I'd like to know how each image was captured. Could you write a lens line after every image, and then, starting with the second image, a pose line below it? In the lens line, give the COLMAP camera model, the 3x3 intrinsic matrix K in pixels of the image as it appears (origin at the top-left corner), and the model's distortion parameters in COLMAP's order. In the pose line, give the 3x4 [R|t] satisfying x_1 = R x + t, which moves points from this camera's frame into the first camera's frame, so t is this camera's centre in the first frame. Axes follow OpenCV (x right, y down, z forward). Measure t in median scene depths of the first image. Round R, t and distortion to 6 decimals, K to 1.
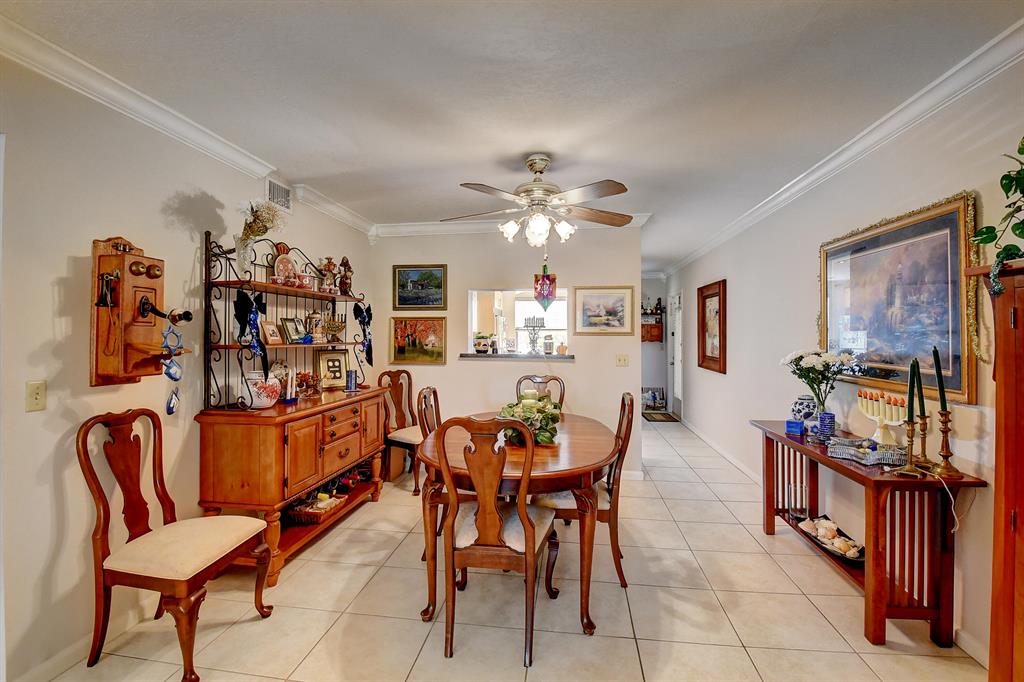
lens RADIAL K [[454.6, 0, 509.2], [0, 454.6, 331.1], [0, 0, 1]] dist [0.029386, -0.037587]
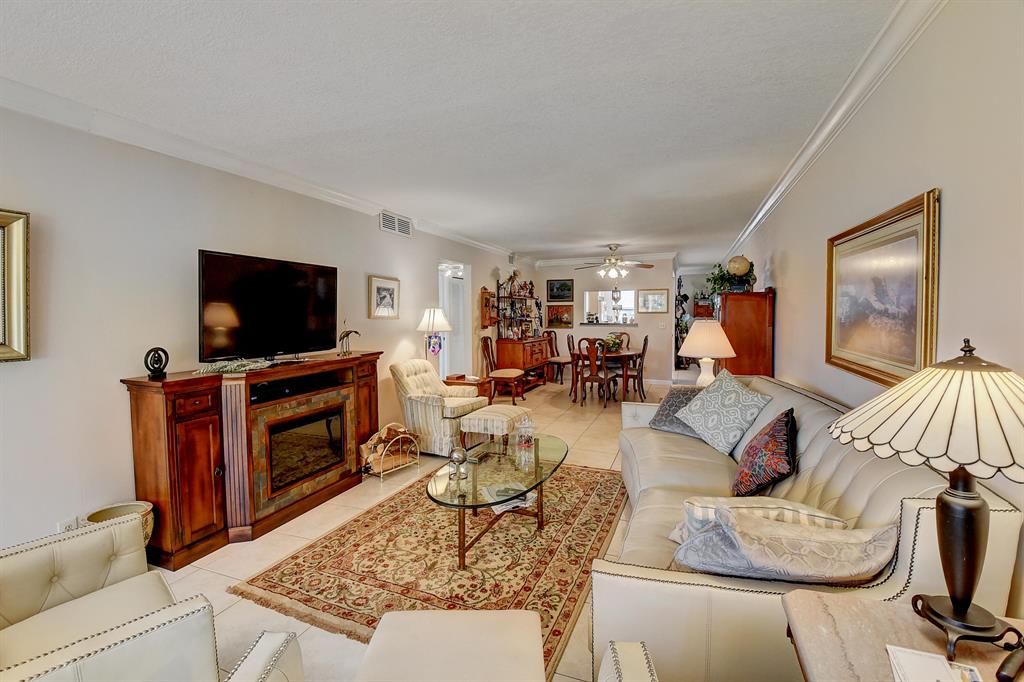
lens RADIAL K [[454.6, 0, 509.2], [0, 454.6, 331.1], [0, 0, 1]] dist [0.029386, -0.037587]
pose [[0.972559, 0.003166, -0.232636, 0.059185], [0.008036, 0.998853, 0.047193, -0.012971], [0.232519, -0.047767, 0.971418, -1.091080]]
